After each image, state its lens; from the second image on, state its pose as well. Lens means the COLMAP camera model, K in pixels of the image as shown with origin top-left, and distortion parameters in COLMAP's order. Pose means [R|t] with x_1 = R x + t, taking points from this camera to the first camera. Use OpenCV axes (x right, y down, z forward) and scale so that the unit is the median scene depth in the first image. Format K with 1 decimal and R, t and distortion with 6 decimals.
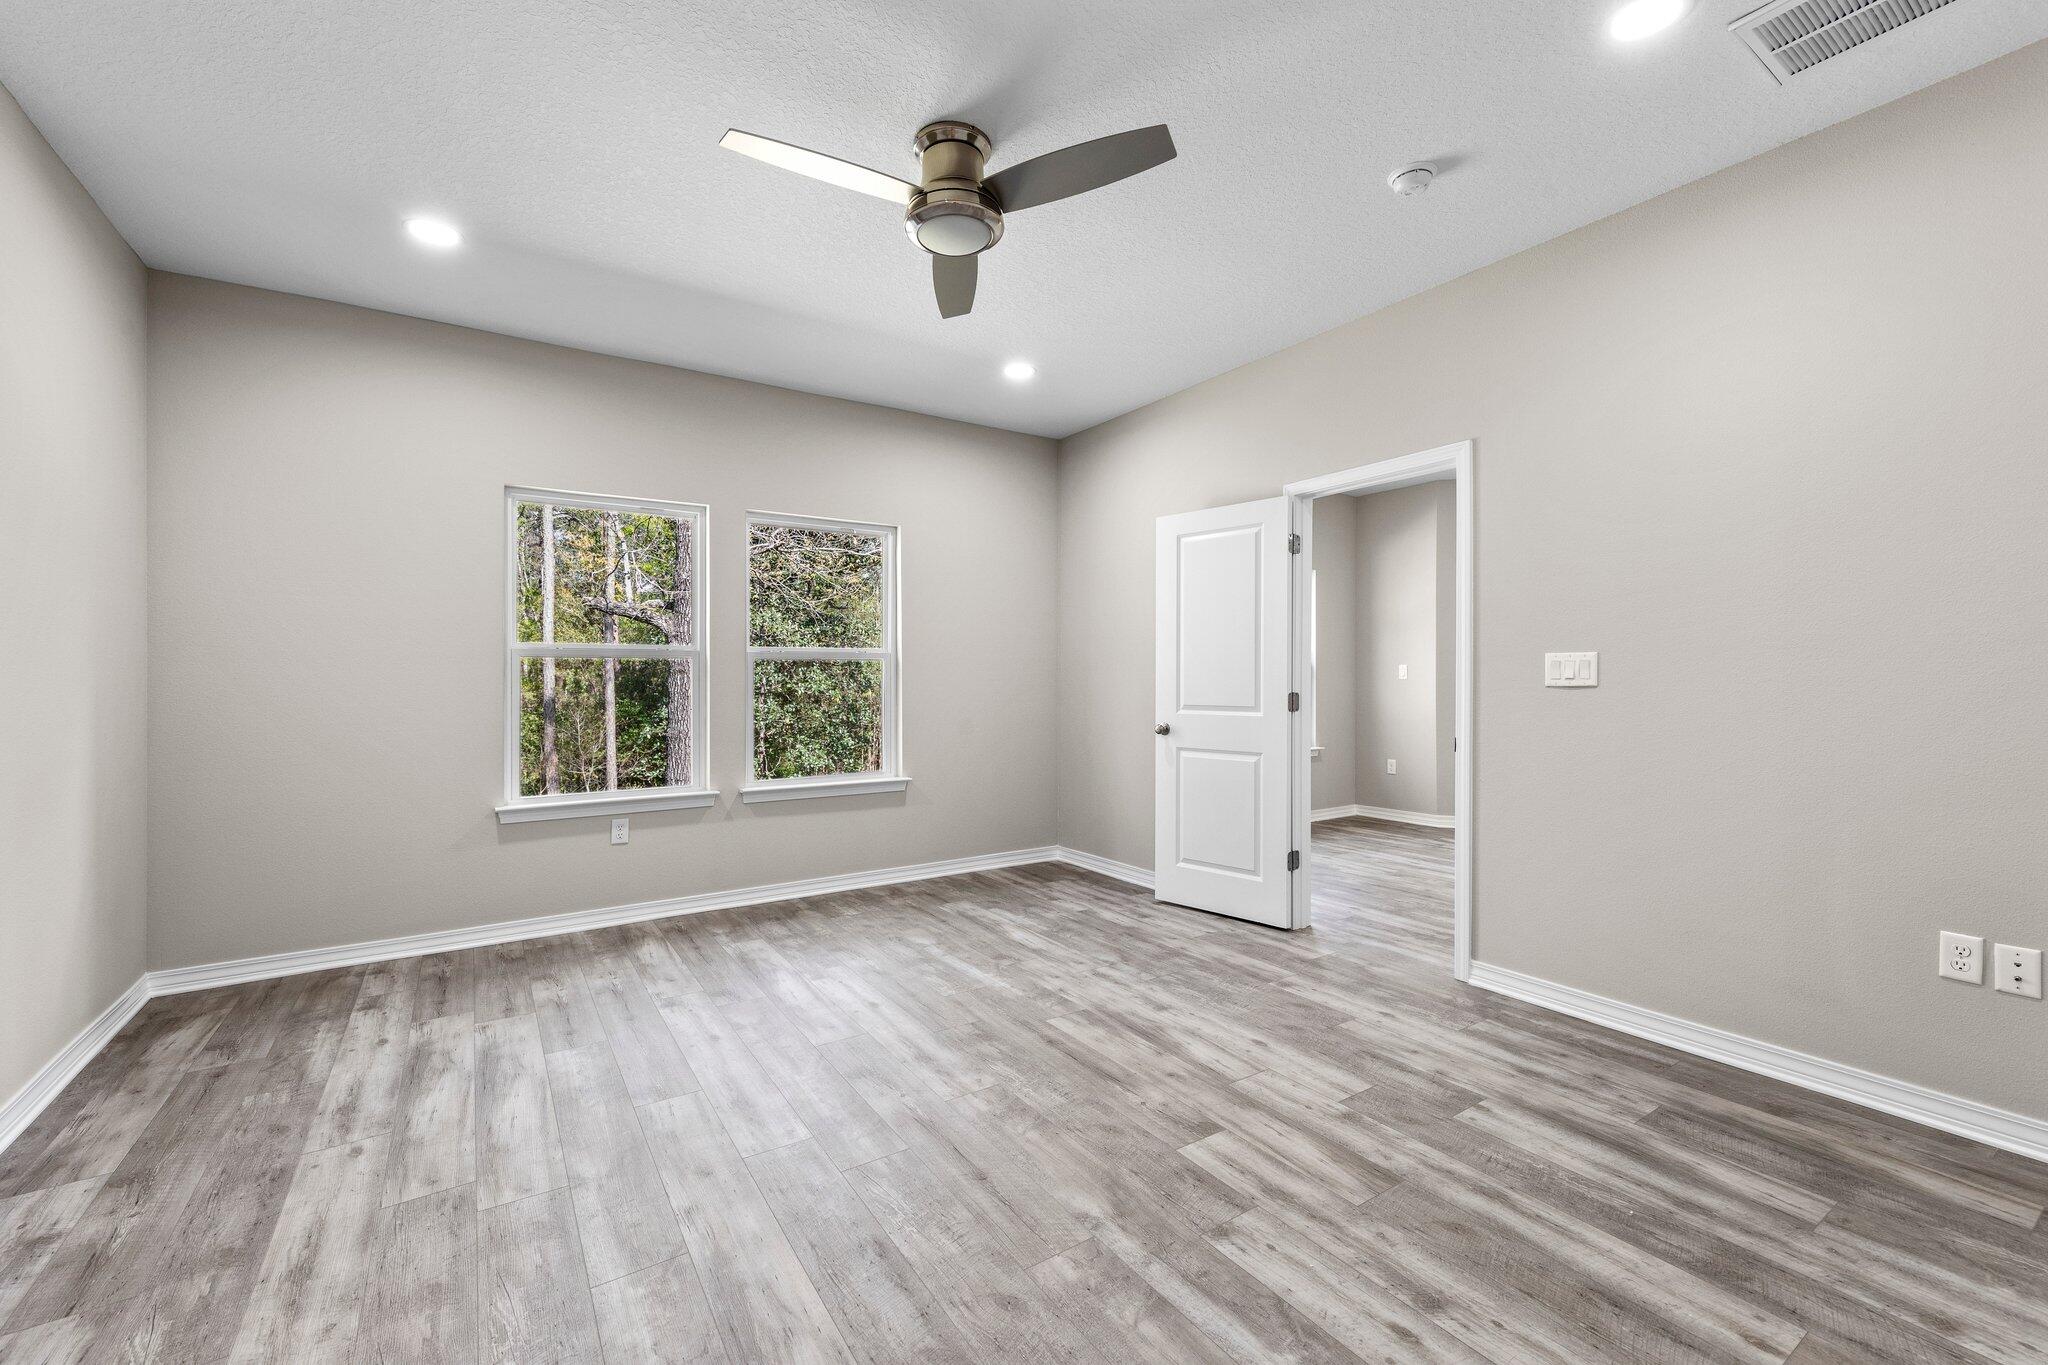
lens RADIAL K [[845.4, 0, 1027.1], [0, 845.4, 667.2], [0, 0, 1]] dist [0.002390, -0.000317]
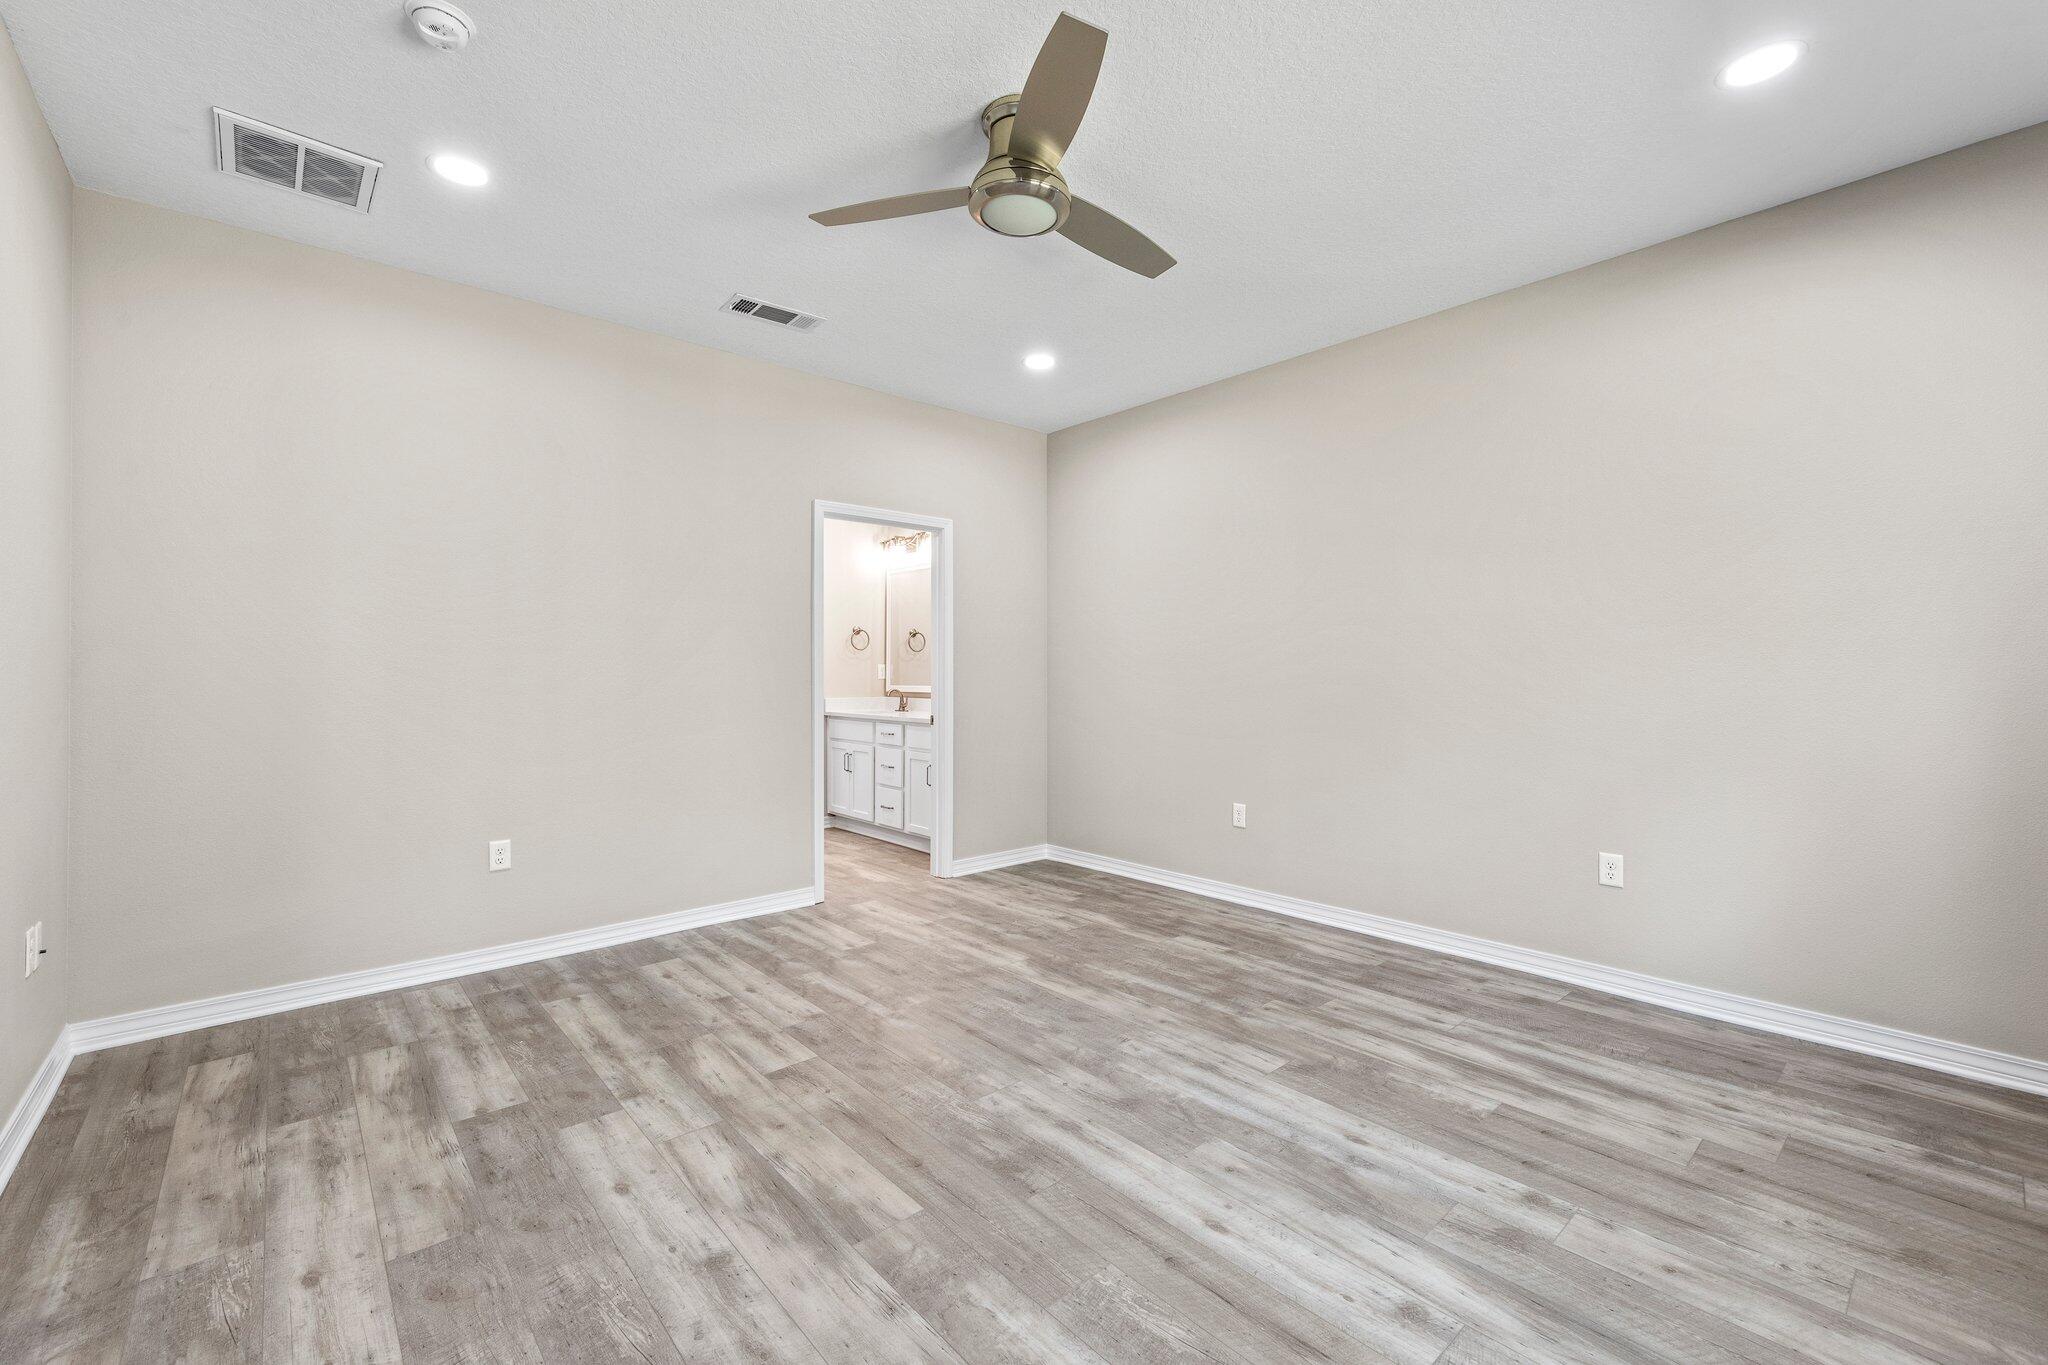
lens RADIAL K [[845.4, 0, 1005.0], [0, 845.4, 667.1], [0, 0, 1]] dist [0.002390, -0.000317]
pose [[-0.993257, 0.005983, -0.115782, 0.040003], [0.008248, 0.999784, -0.019095, 0.024933], [0.115643, -0.019921, -0.993091, 2.041506]]
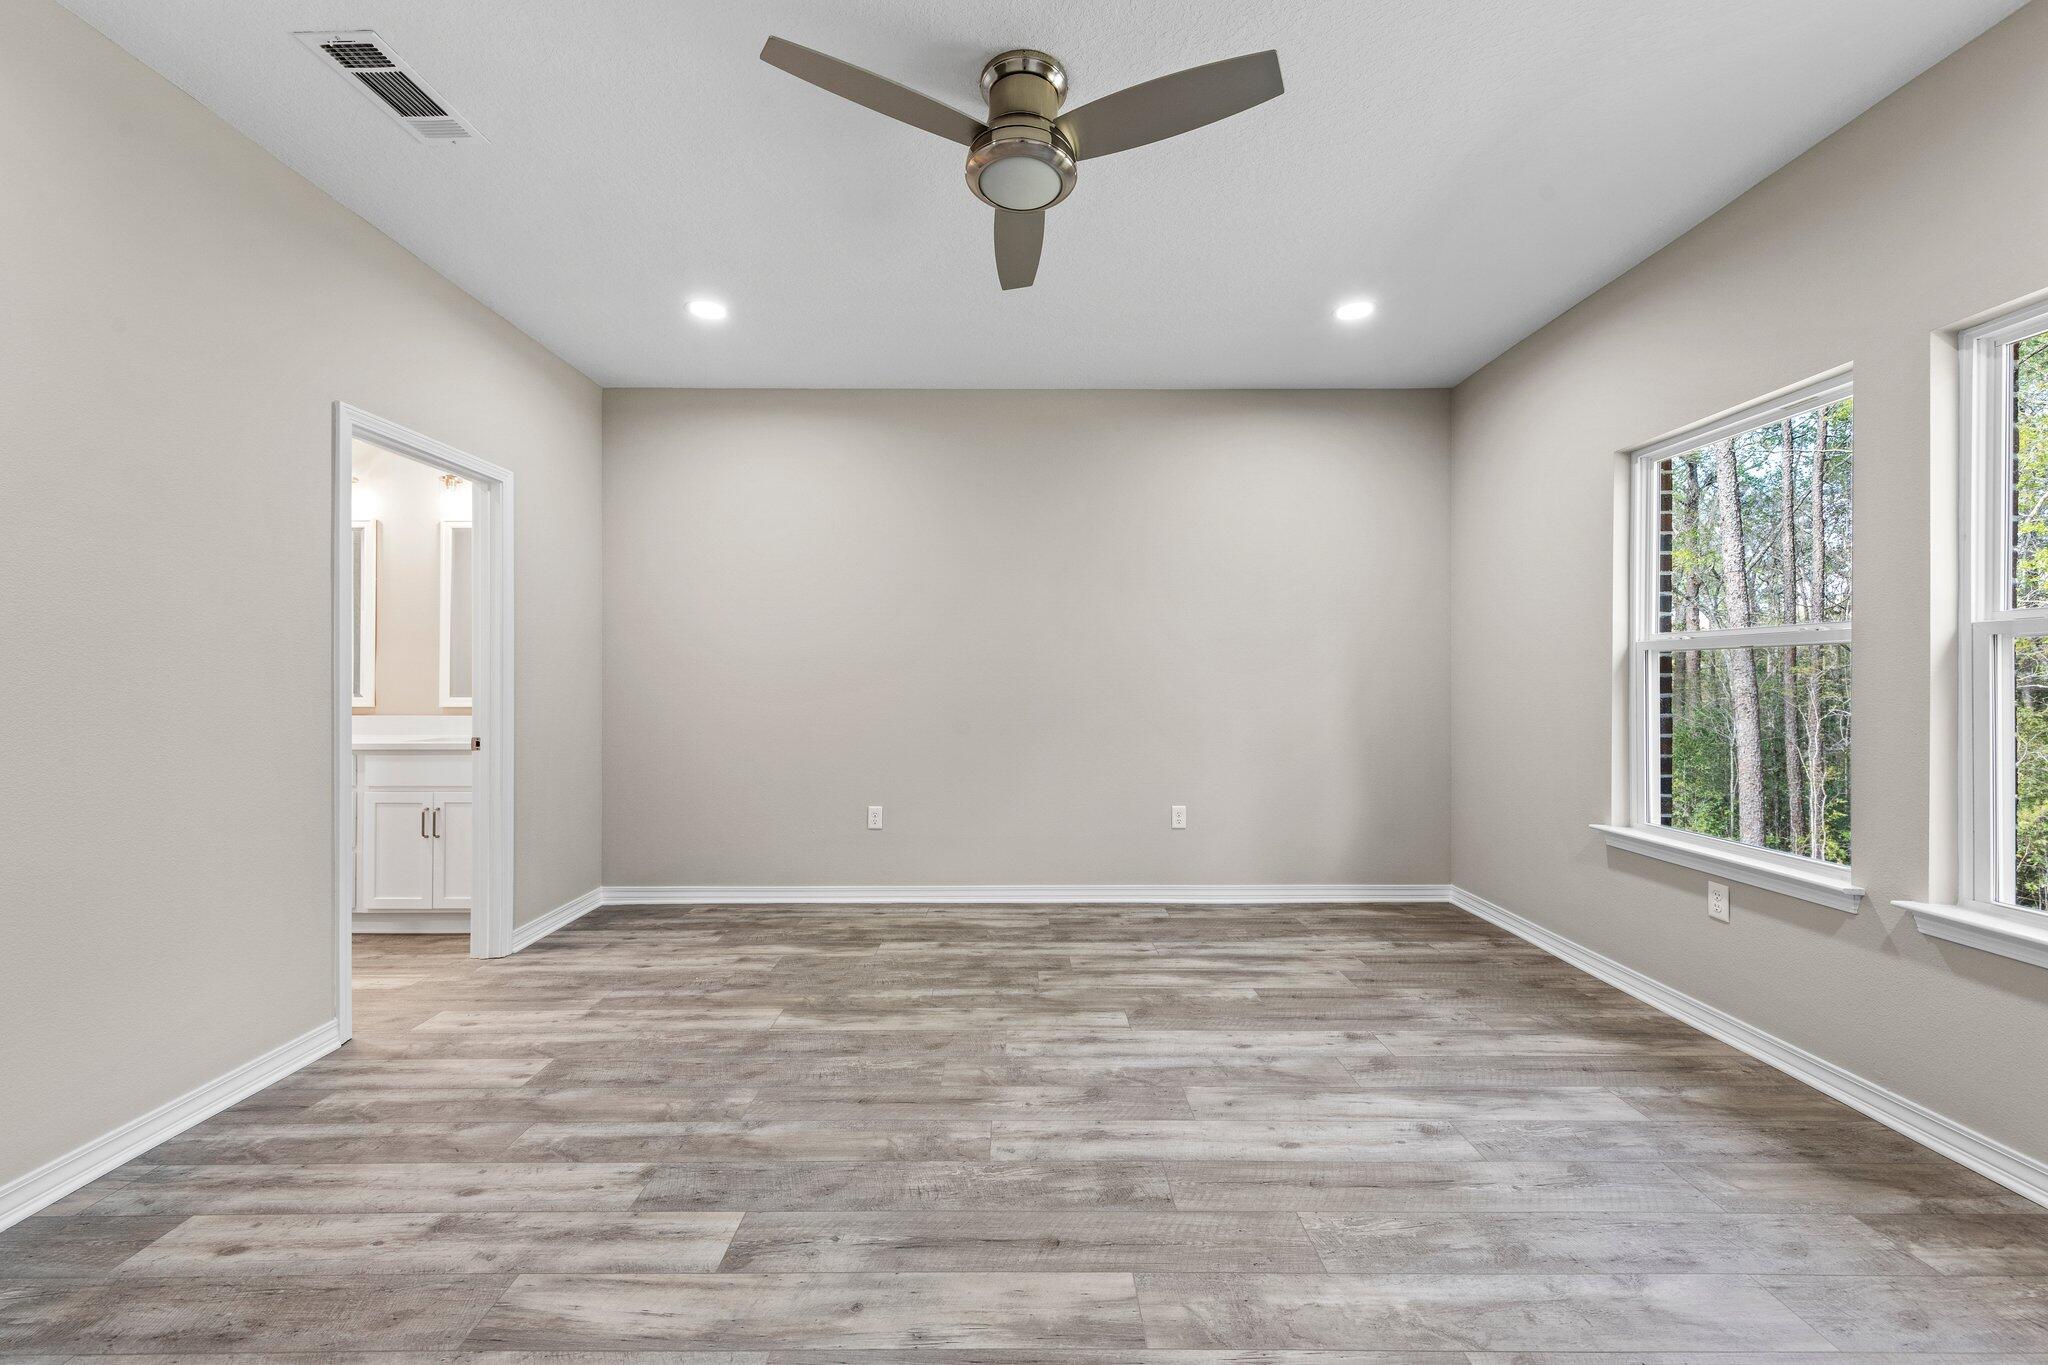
lens RADIAL K [[807.6, 0, 1017.3], [0, 807.6, 679.7], [0, 0, 1]] dist [0.004999, -0.001005]
pose [[-0.559699, 0.006440, -0.828671, 0.644266], [0.013586, 0.999907, -0.001406, 0.015146], [0.828584, -0.012045, -0.559735, 1.544592]]
